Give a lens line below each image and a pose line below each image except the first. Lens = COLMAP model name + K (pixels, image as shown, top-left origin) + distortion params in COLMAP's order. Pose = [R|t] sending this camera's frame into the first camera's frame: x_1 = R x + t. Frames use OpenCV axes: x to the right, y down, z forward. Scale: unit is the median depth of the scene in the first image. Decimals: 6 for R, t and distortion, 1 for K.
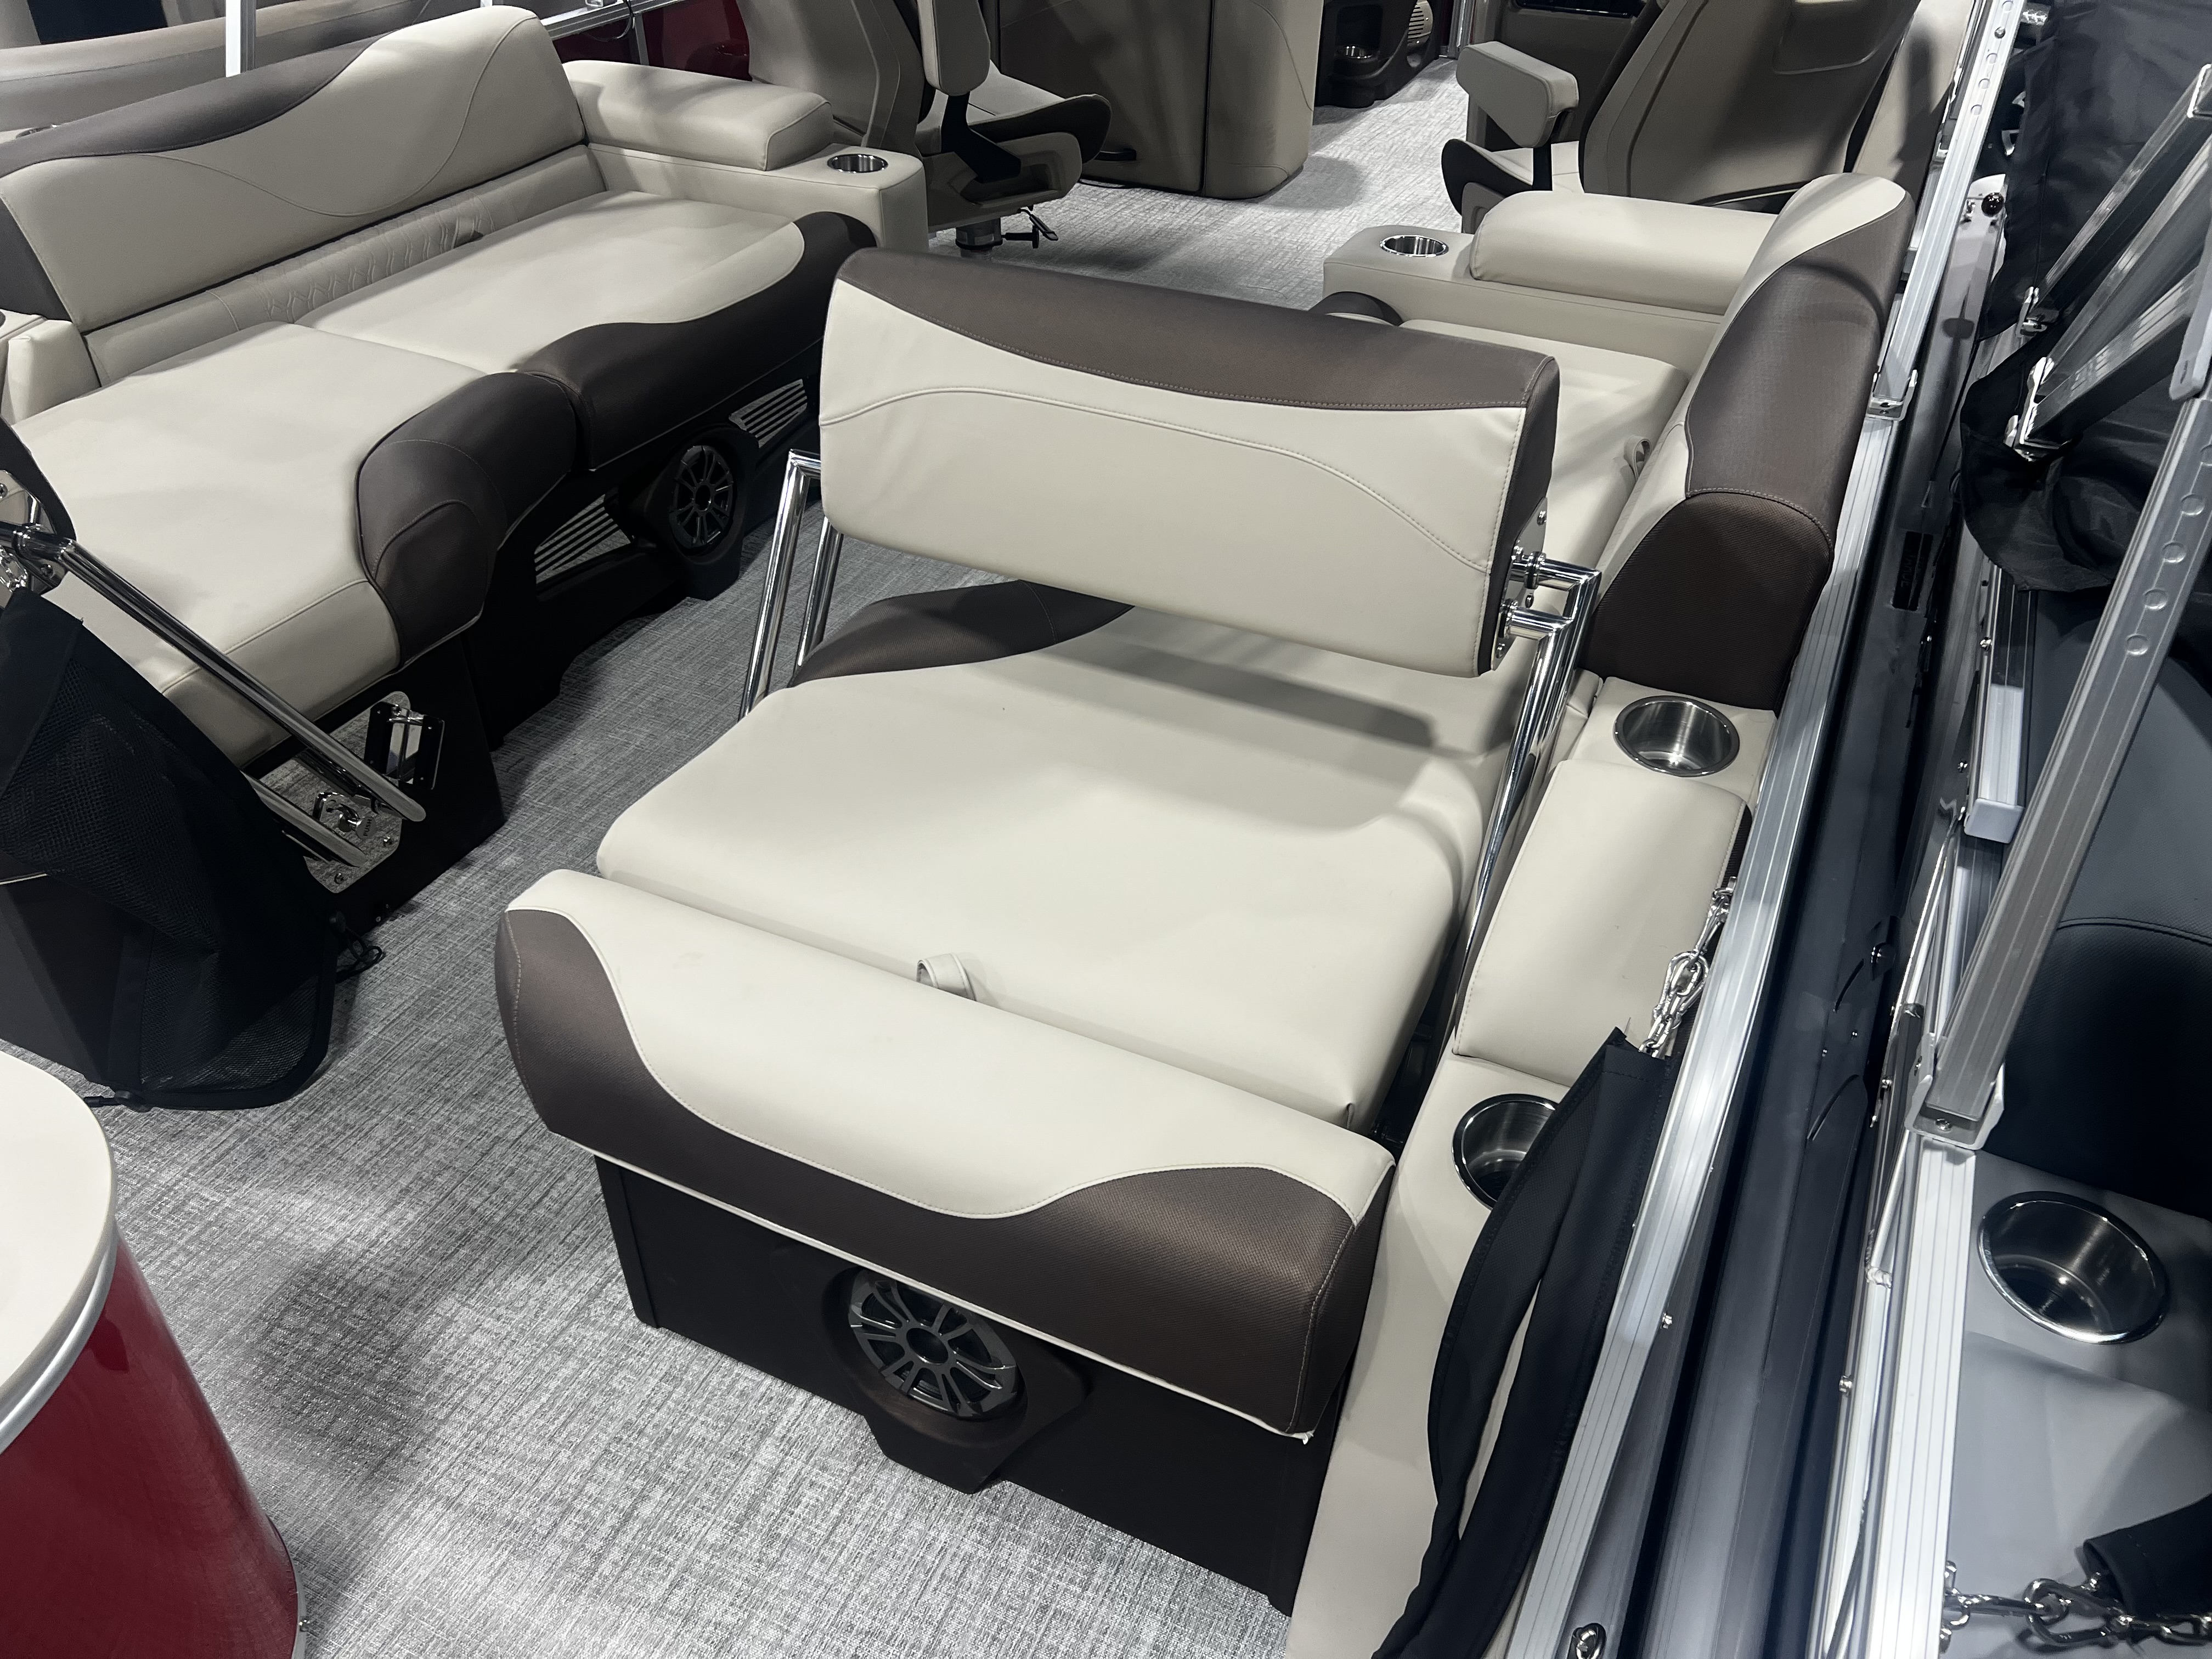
lens RADIAL K [[1654.7, 0, 1089.8], [0, 1654.7, 831.4], [0, 0, 1]] dist [0.038620, -0.047040]
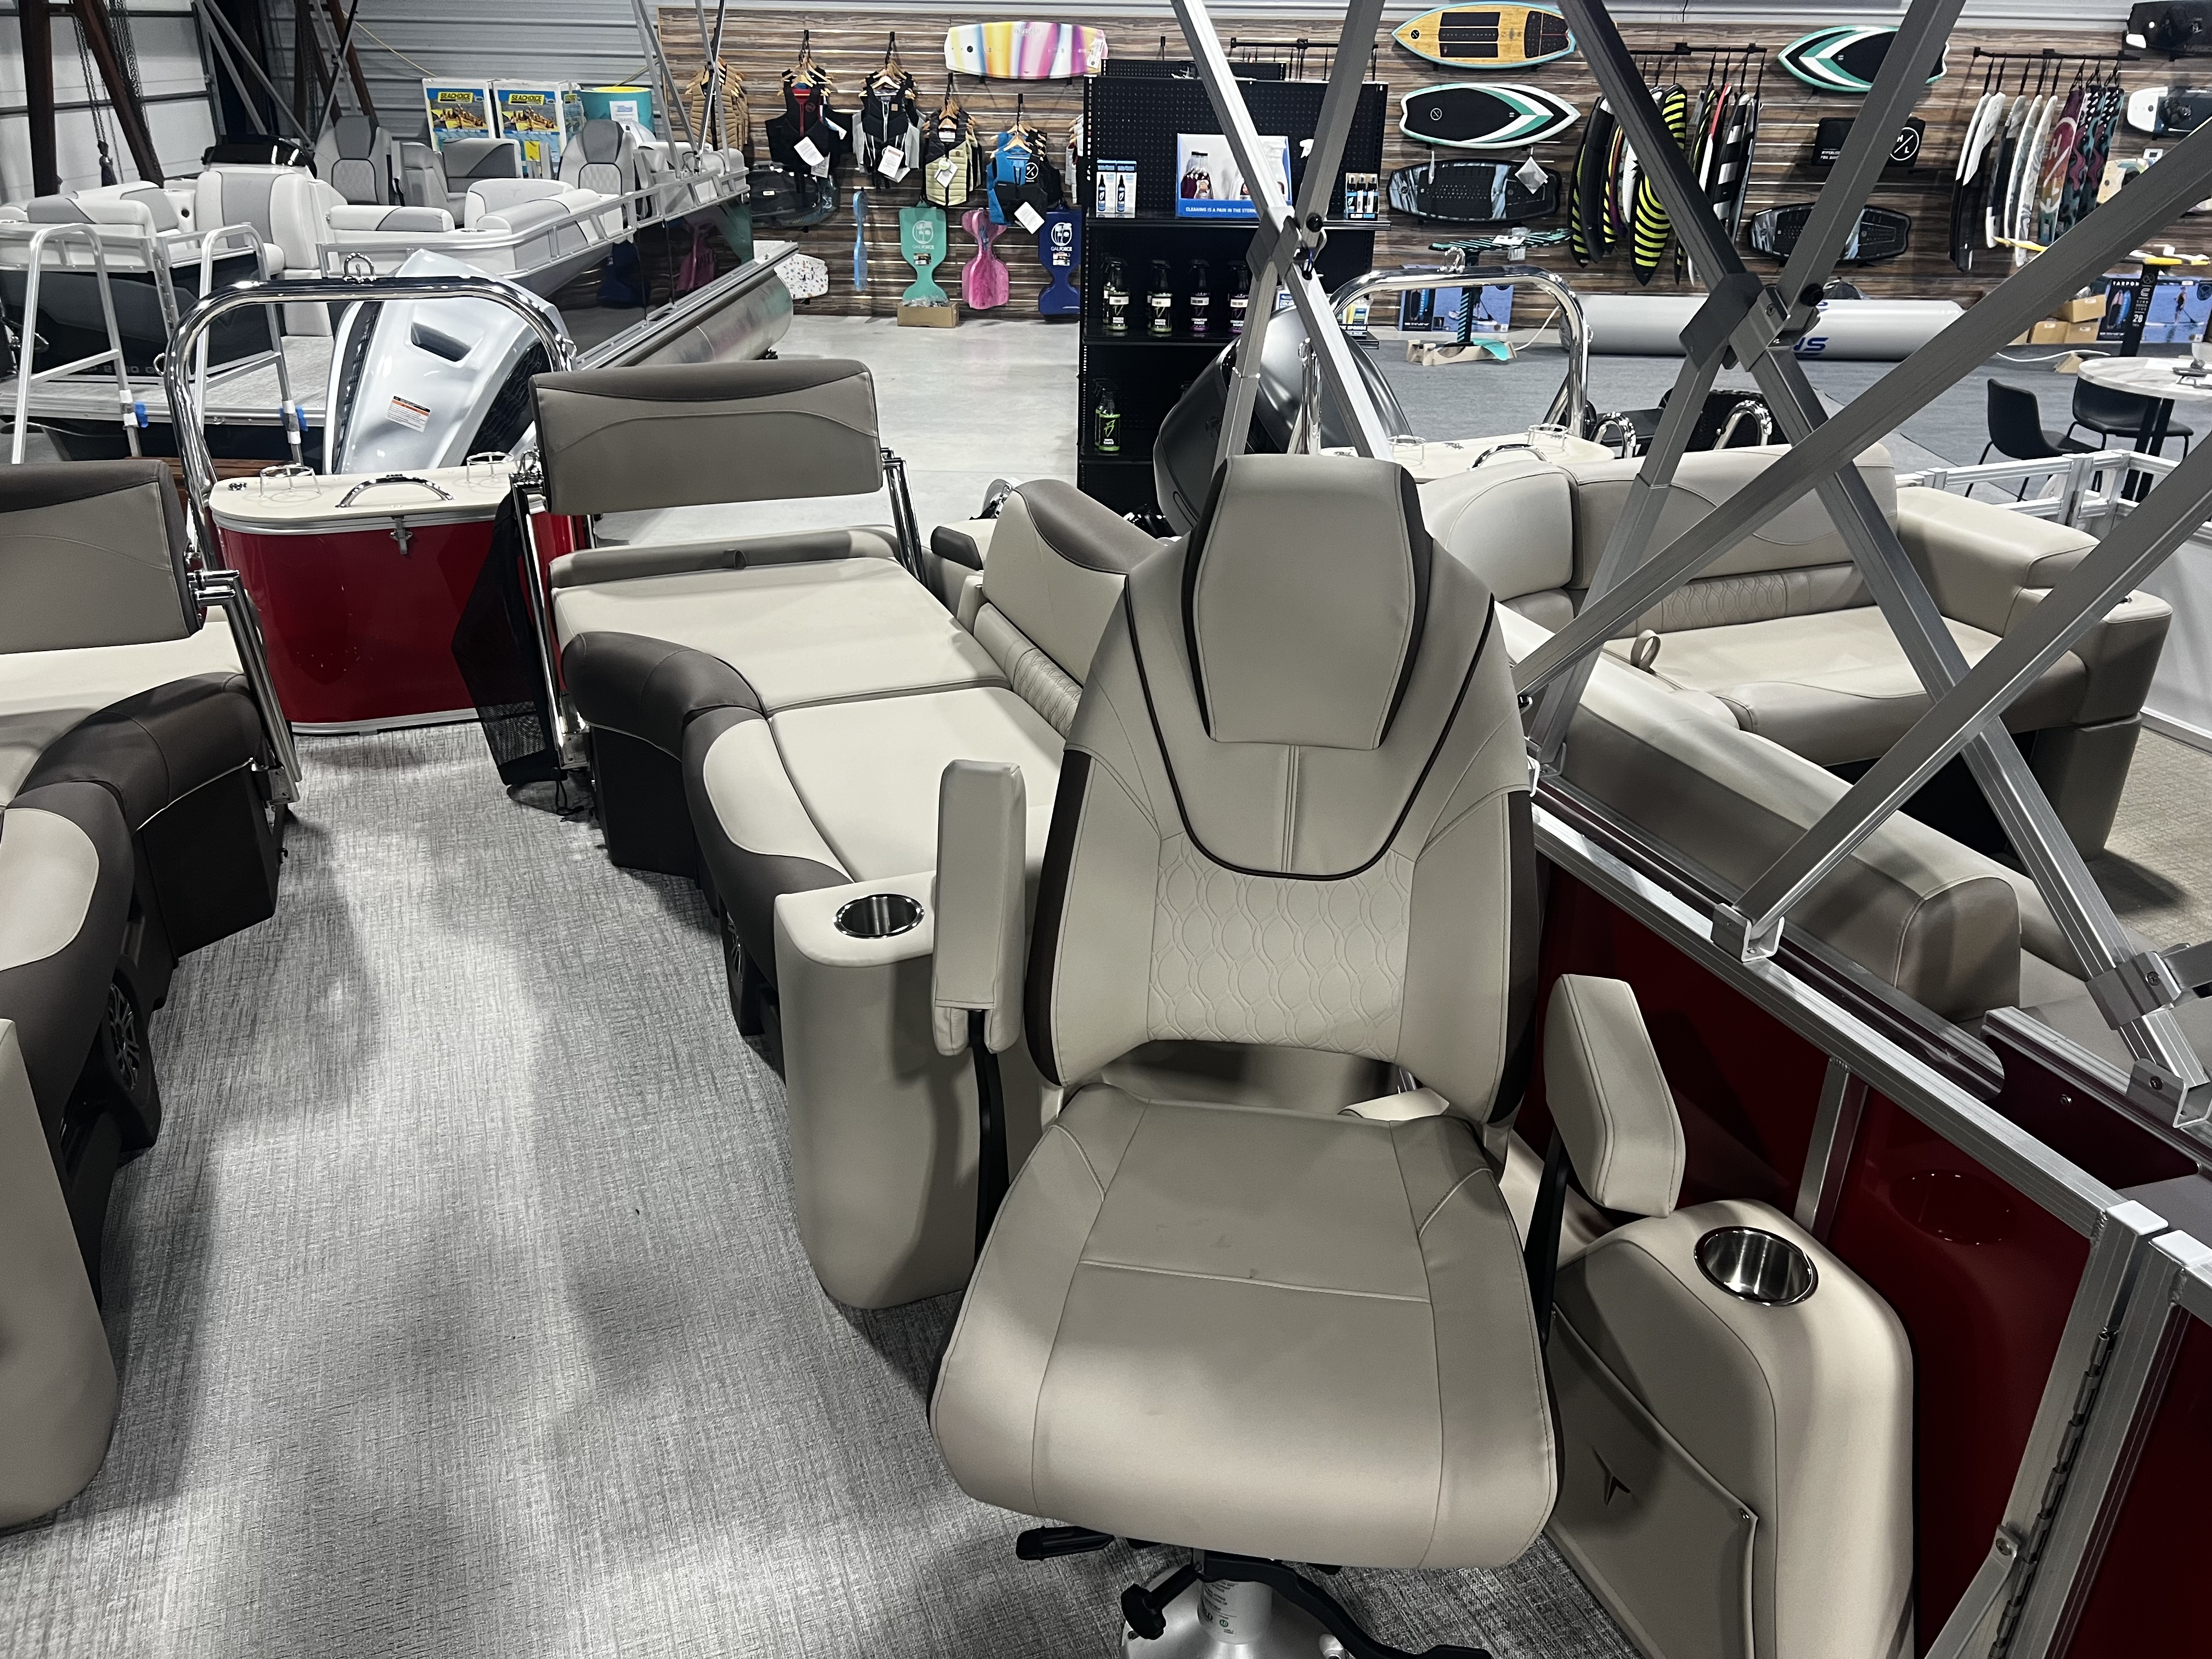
lens RADIAL K [[1654.7, 0, 1089.8], [0, 1654.7, 831.4], [0, 0, 1]] dist [0.038620, -0.047040]
pose [[-0.682394, 0.302686, -0.665371, 0.441922], [-0.453749, 0.538247, 0.710213, -1.742873], [0.573106, 0.786557, -0.229953, 2.199333]]
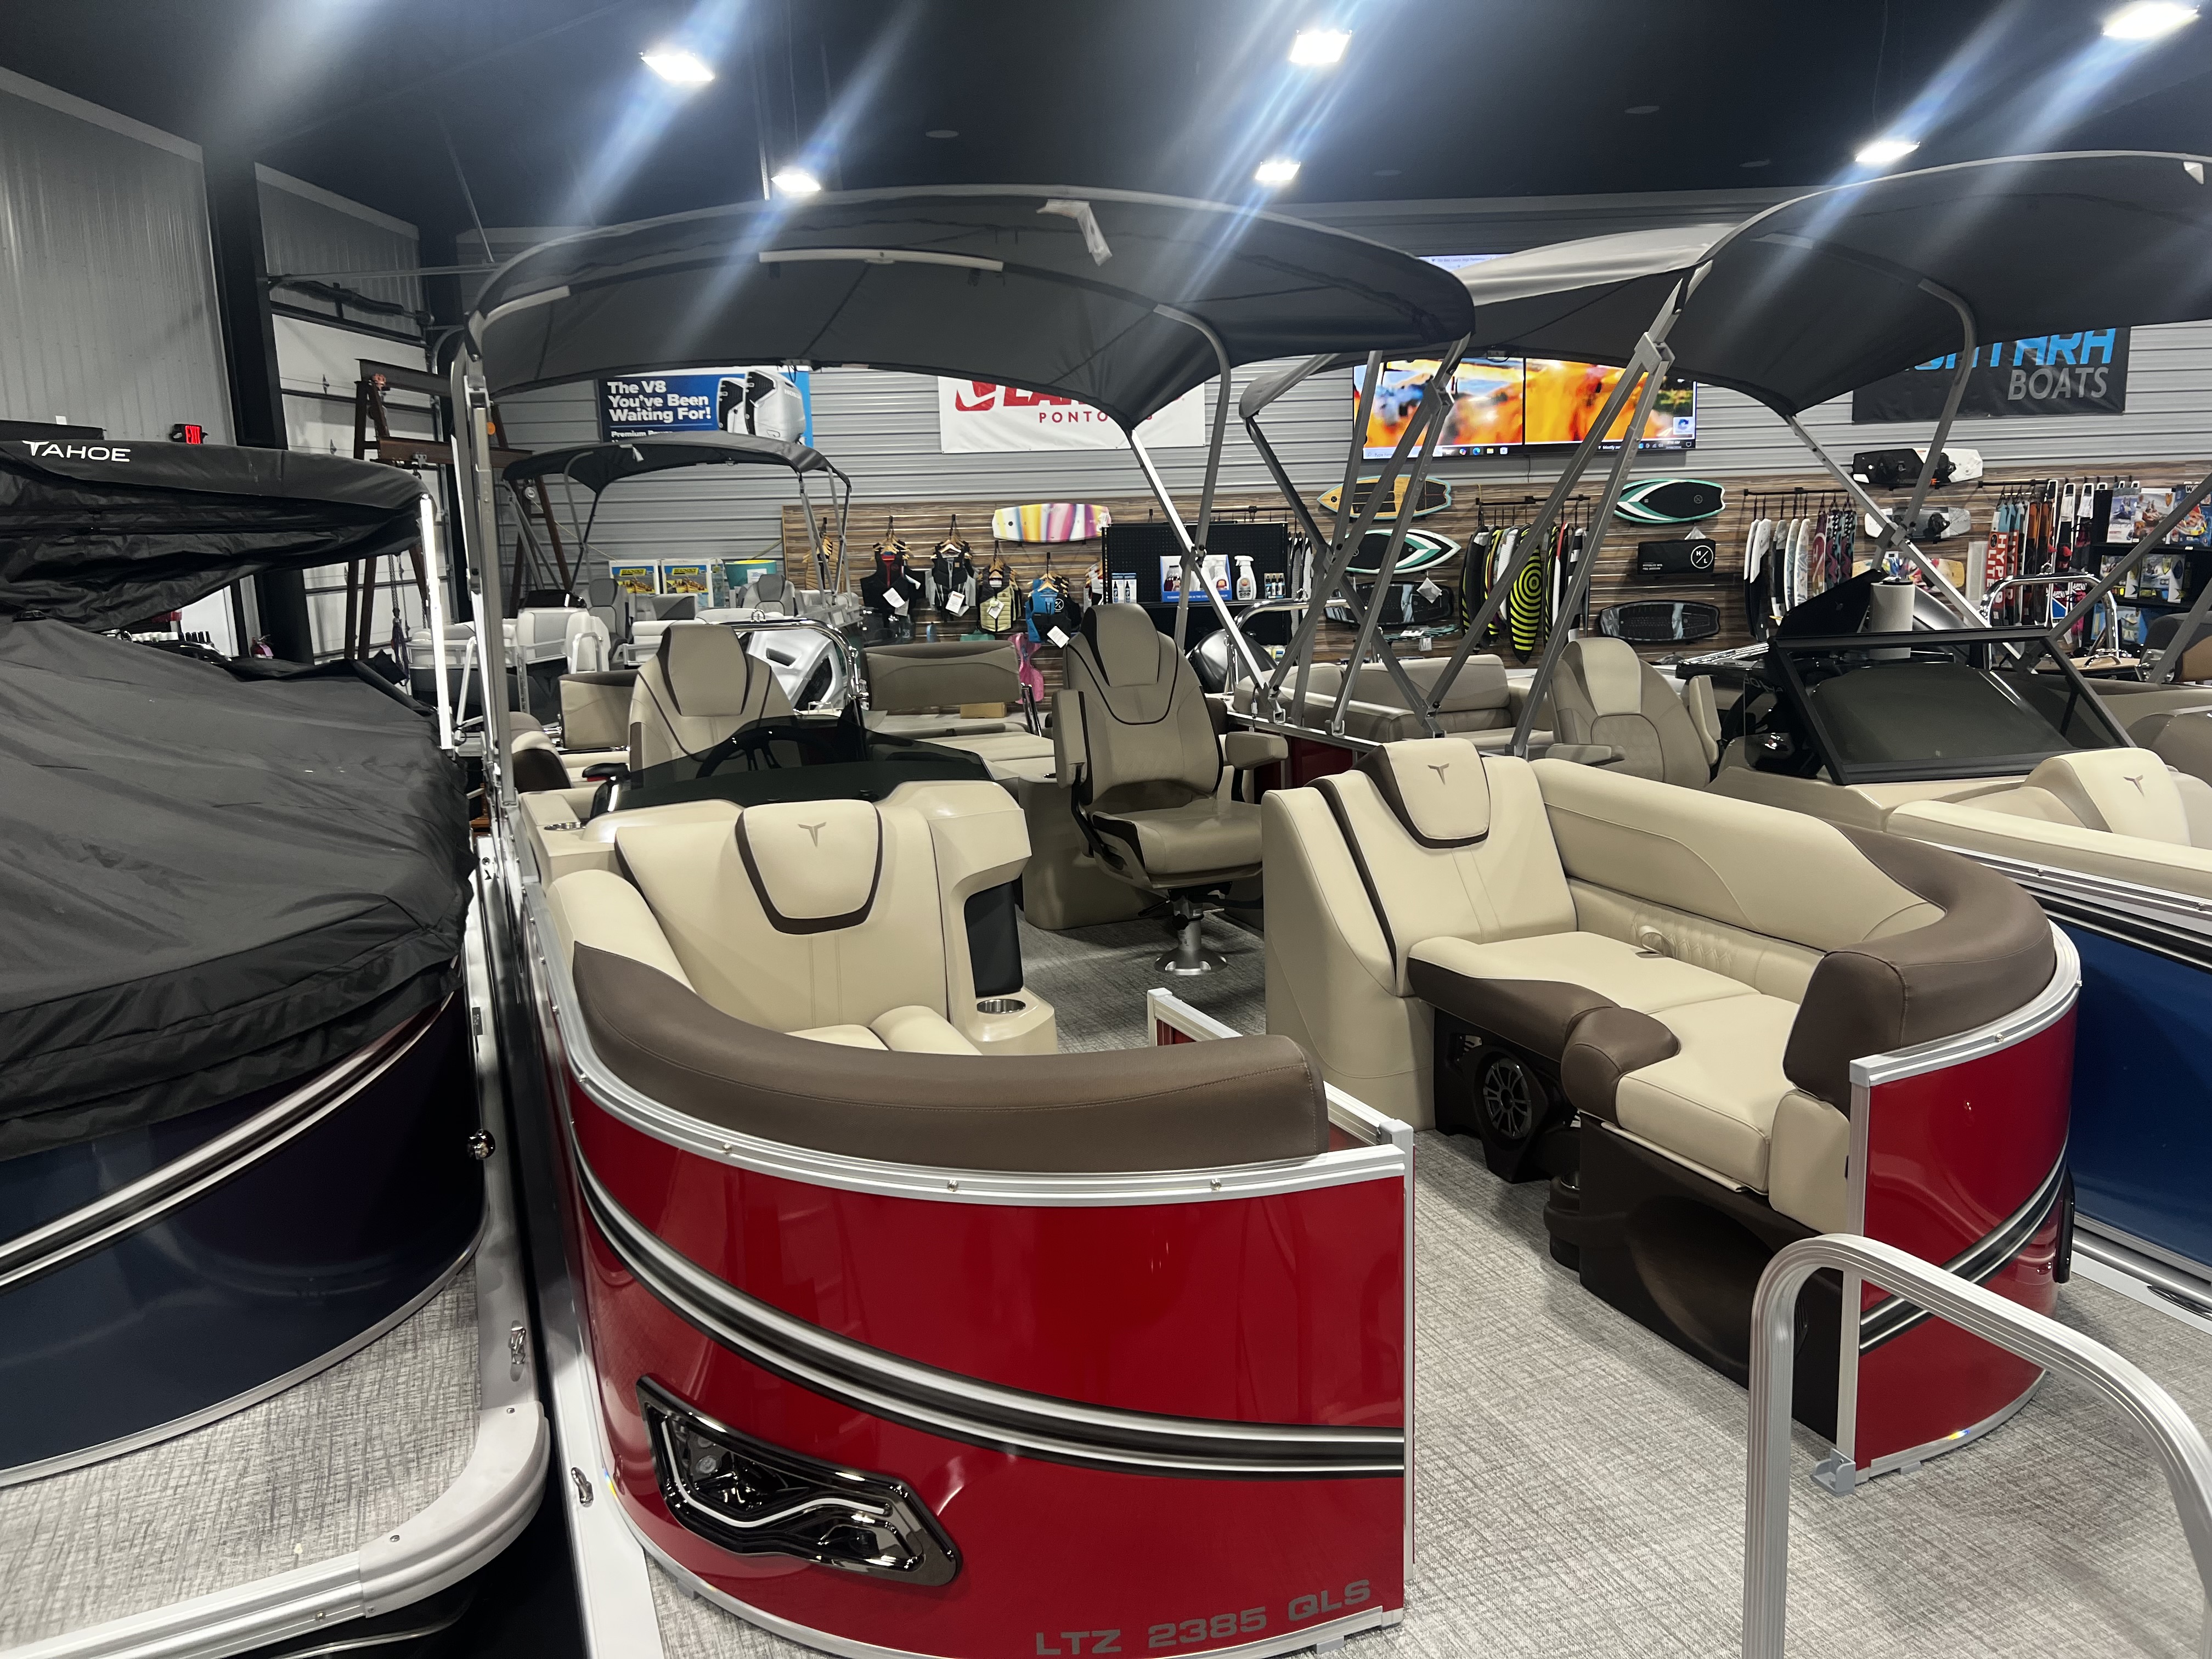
lens RADIAL K [[1654.7, 0, 1089.8], [0, 1654.7, 831.4], [0, 0, 1]] dist [0.038620, -0.047040]
pose [[-0.682609, 0.149617, -0.715304, 2.197556], [-0.419517, 0.721238, 0.551200, -2.621429], [0.598373, 0.676336, -0.429556, 3.489923]]
